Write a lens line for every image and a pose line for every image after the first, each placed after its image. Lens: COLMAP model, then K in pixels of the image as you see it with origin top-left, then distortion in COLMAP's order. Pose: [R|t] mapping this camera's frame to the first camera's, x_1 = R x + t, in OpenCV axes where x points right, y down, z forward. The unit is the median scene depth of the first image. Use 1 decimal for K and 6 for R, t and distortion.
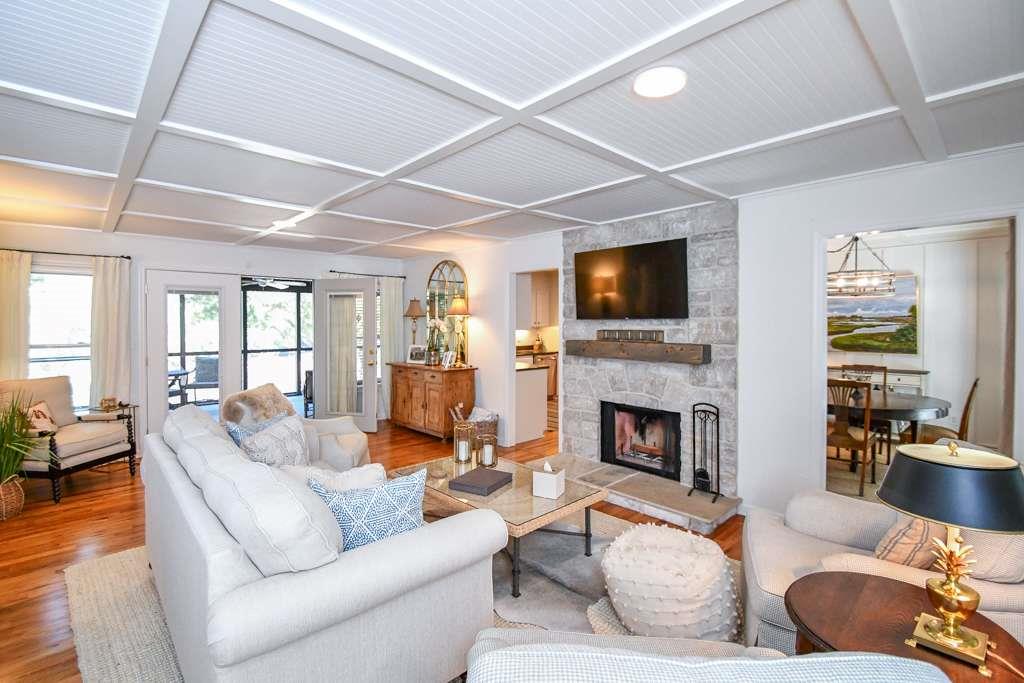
lens RADIAL K [[473.2, 0, 513.7], [0, 473.2, 333.3], [0, 0, 1]] dist [0.005757, -0.007822]
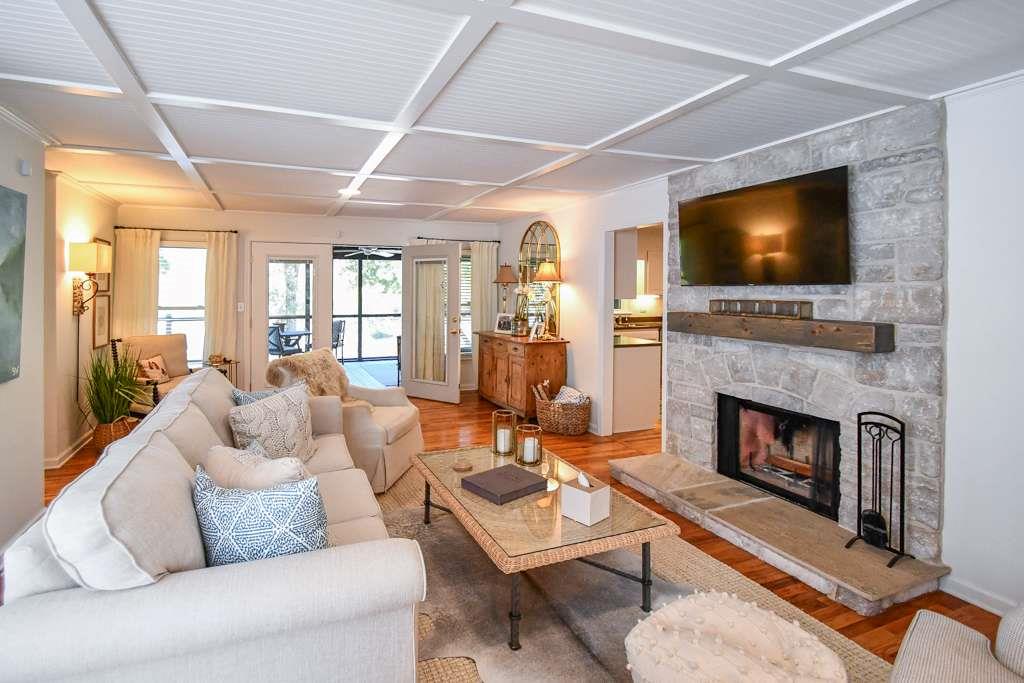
lens RADIAL K [[473.2, 0, 470.5], [0, 473.2, 297.1], [0, 0, 1]] dist [0.005757, -0.007822]
pose [[0.914256, 0.009363, -0.405028, 0.141819], [-0.012335, 0.999913, -0.004728, -0.003268], [0.404949, 0.009319, 0.914292, 0.156927]]
